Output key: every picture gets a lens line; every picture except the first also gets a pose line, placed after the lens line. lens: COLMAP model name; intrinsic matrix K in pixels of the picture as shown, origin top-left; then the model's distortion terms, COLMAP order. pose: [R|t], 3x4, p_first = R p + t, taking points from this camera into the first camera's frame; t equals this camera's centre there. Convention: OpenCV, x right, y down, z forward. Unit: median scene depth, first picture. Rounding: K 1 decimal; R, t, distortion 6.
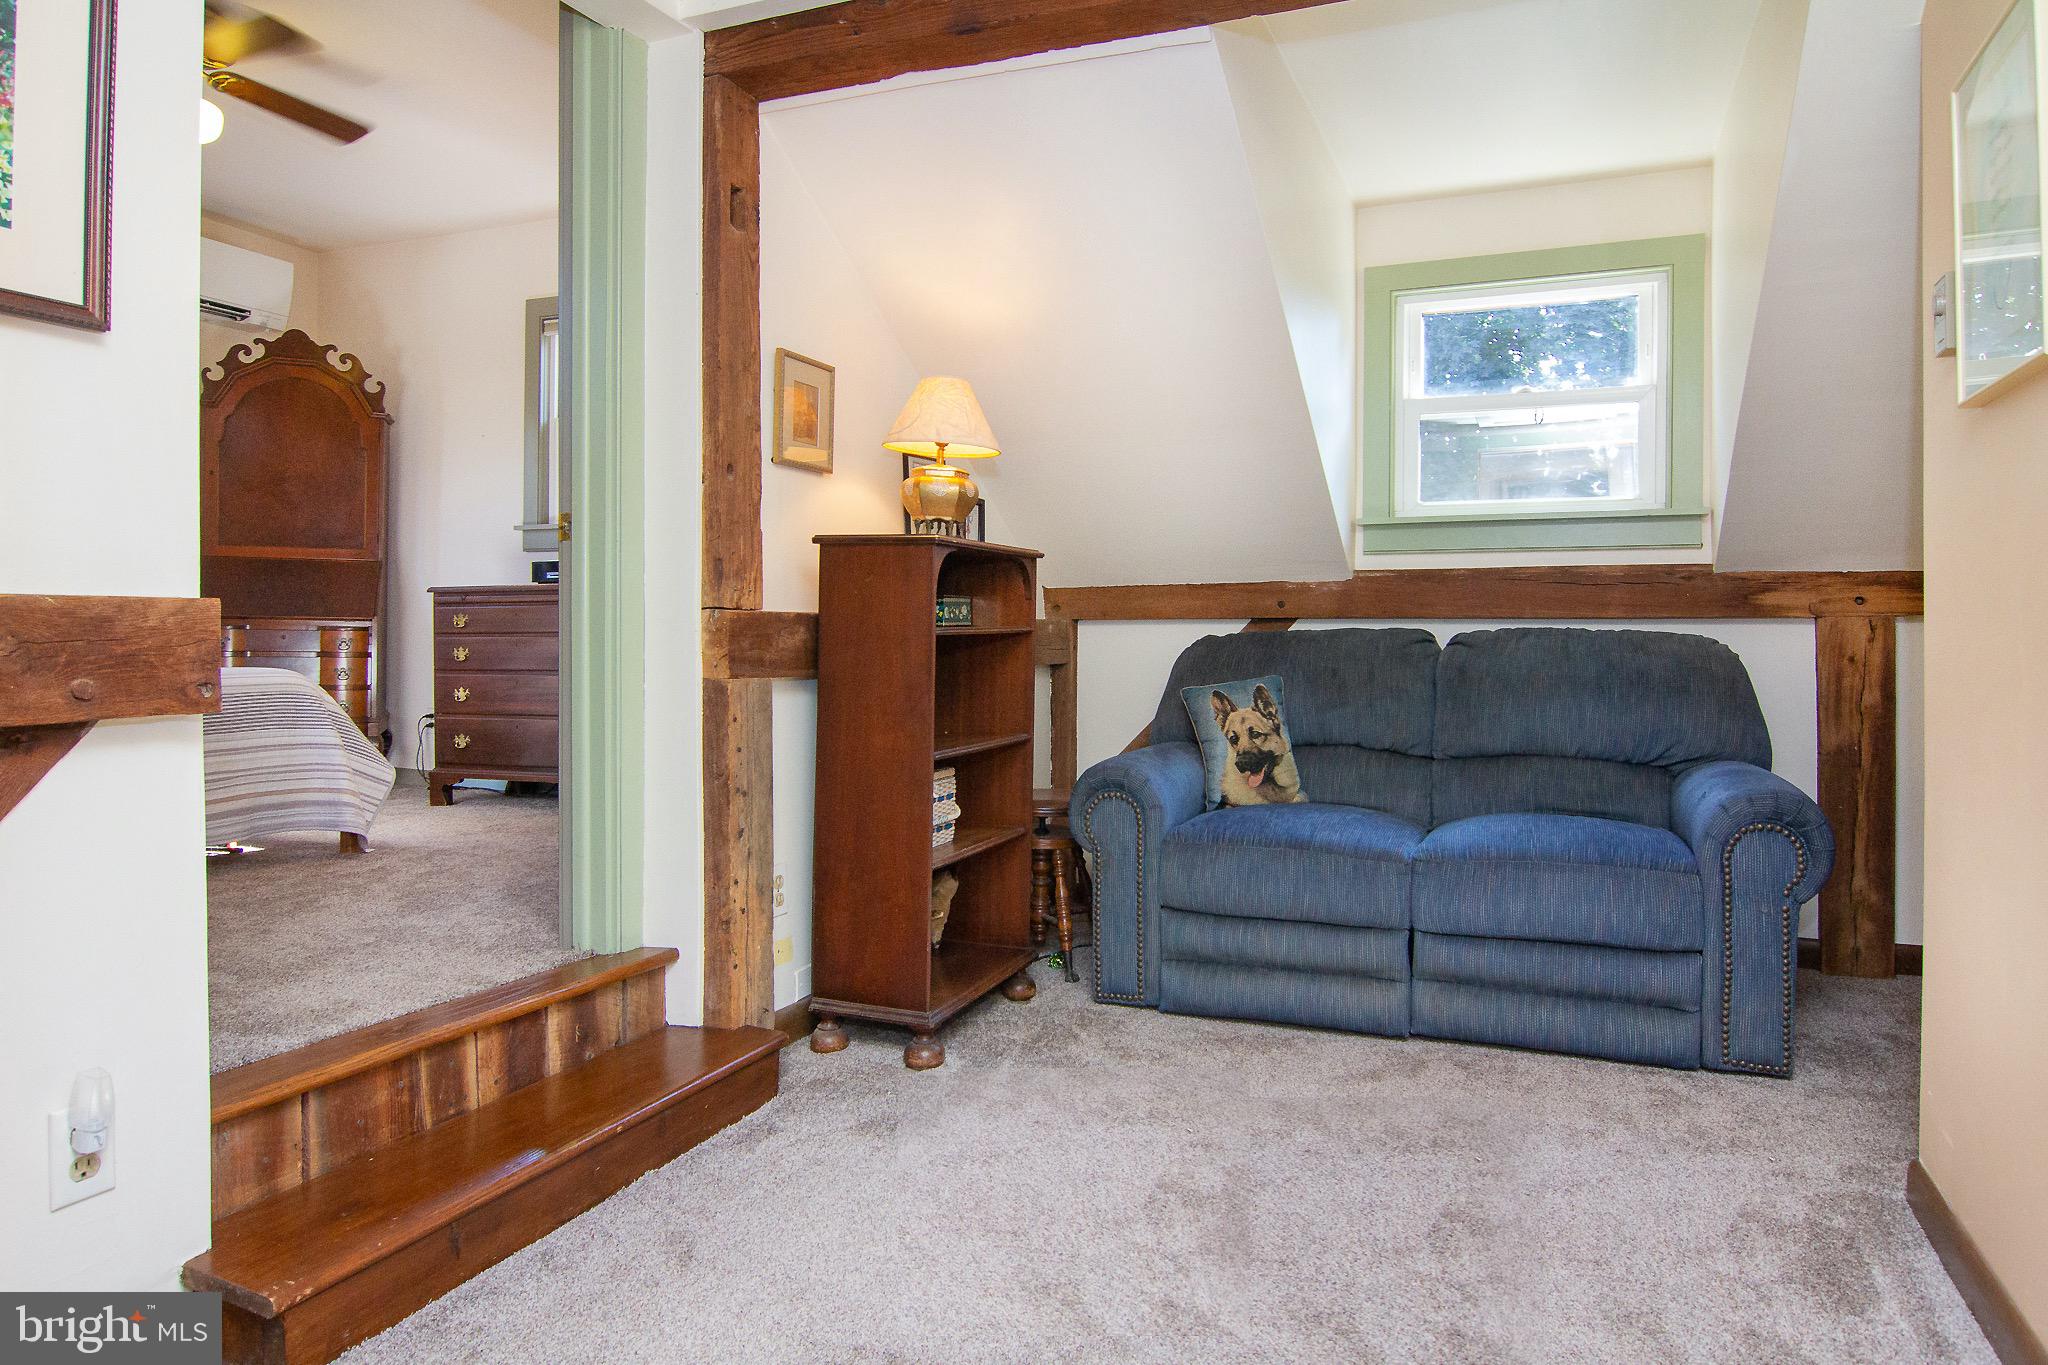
lens RADIAL K [[1255.8, 0, 1032.2], [0, 1255.8, 651.7], [0, 0, 1]] dist [-0.004255, -0.000676]
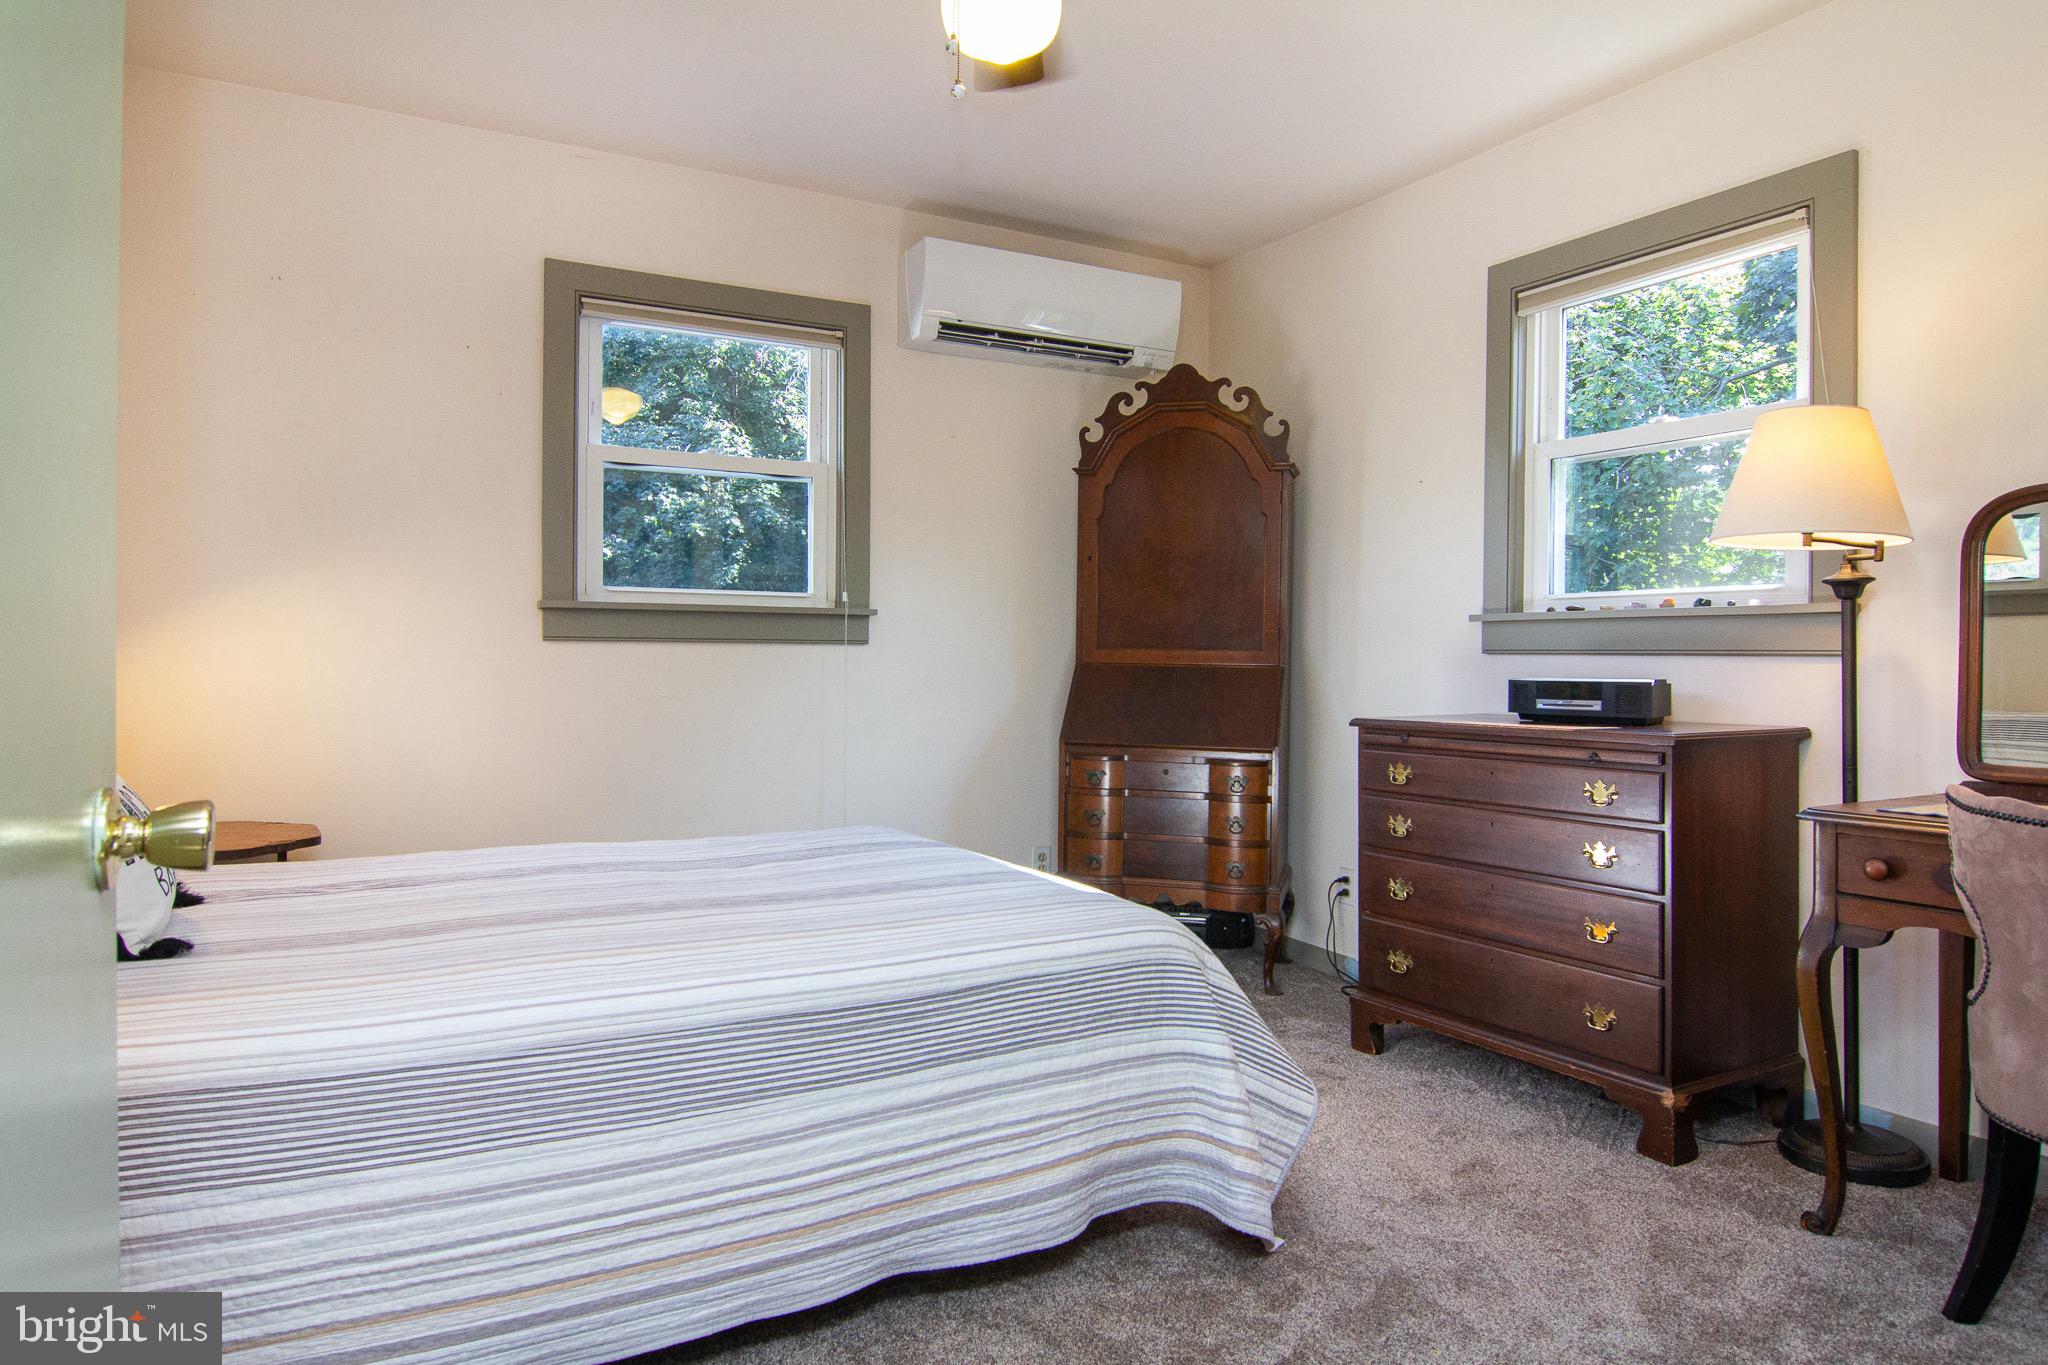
lens RADIAL K [[1255.8, 0, 1032.2], [0, 1255.8, 651.7], [0, 0, 1]] dist [-0.004255, -0.000676]
pose [[0.787484, -0.005306, -0.616312, -0.190879], [-0.008975, 0.999758, -0.020076, -0.066524], [0.616269, 0.021341, 0.787246, 0.347528]]
